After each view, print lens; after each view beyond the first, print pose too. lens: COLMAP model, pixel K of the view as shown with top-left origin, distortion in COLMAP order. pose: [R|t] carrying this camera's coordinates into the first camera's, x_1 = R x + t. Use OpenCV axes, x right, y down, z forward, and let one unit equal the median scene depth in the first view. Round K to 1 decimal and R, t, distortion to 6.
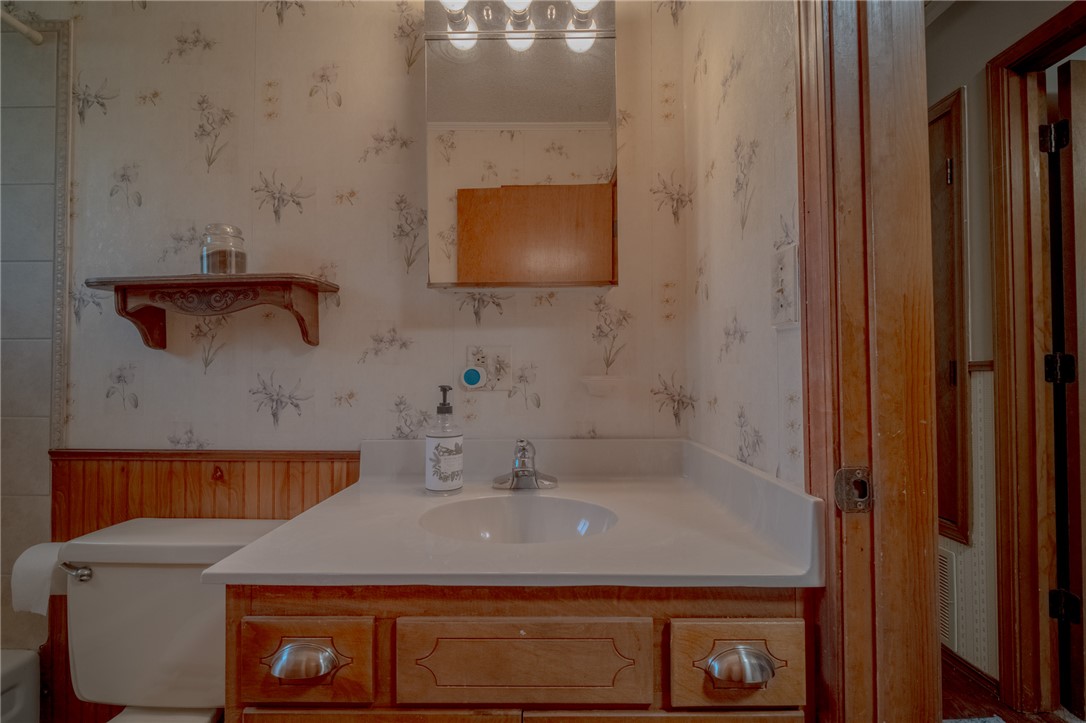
lens RADIAL K [[447.0, 0, 537.6], [0, 447.0, 364.7], [0, 0, 1]] dist [0.008007, -0.006397]
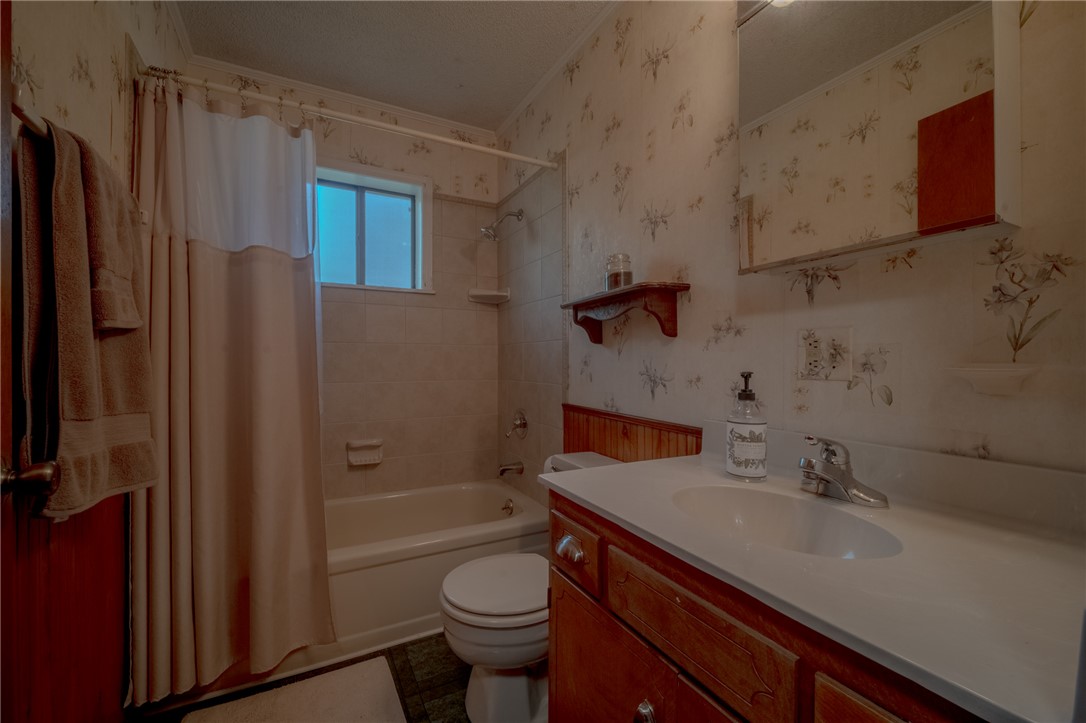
lens RADIAL K [[447.0, 0, 540.1], [0, 447.0, 364.6], [0, 0, 1]] dist [0.008007, -0.006397]
pose [[0.466912, 0.010222, -0.884245, 0.401713], [0.014922, 0.999700, 0.019436, 0.003473], [0.884178, -0.022270, 0.466619, 0.114141]]
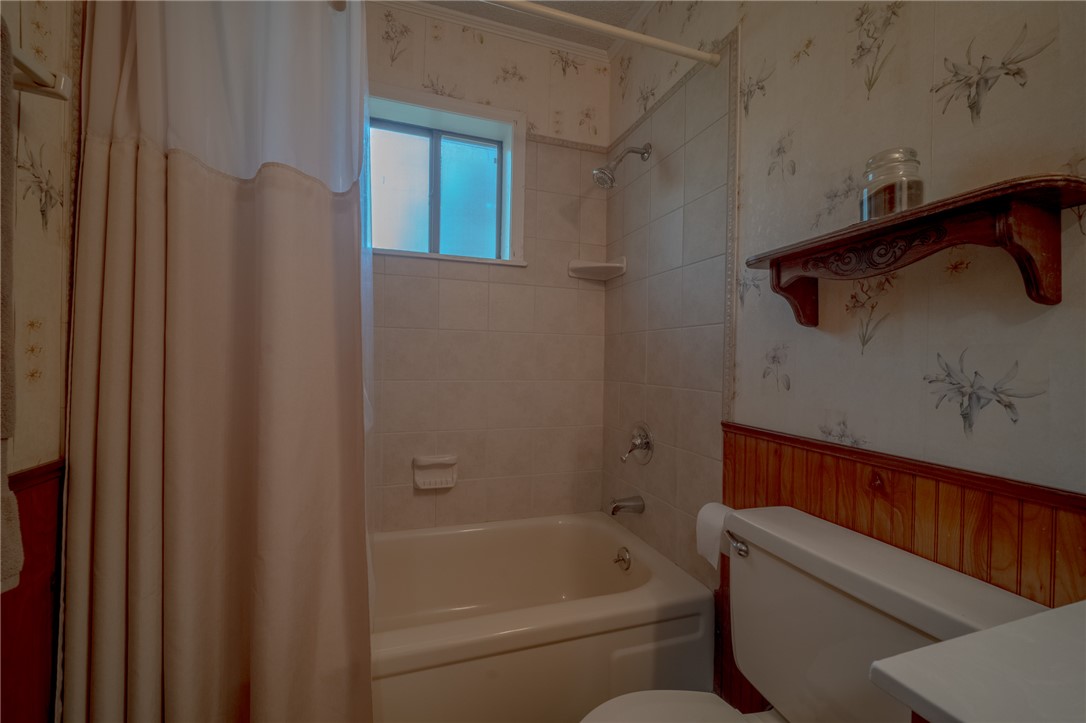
lens RADIAL K [[447.0, 0, 538.3], [0, 447.0, 361.9], [0, 0, 1]] dist [0.008007, -0.006397]
pose [[0.318367, 0.015293, -0.947844, -0.166799], [0.000341, 0.999868, 0.016247, 0.021167], [0.947967, -0.005496, 0.318320, 0.196651]]
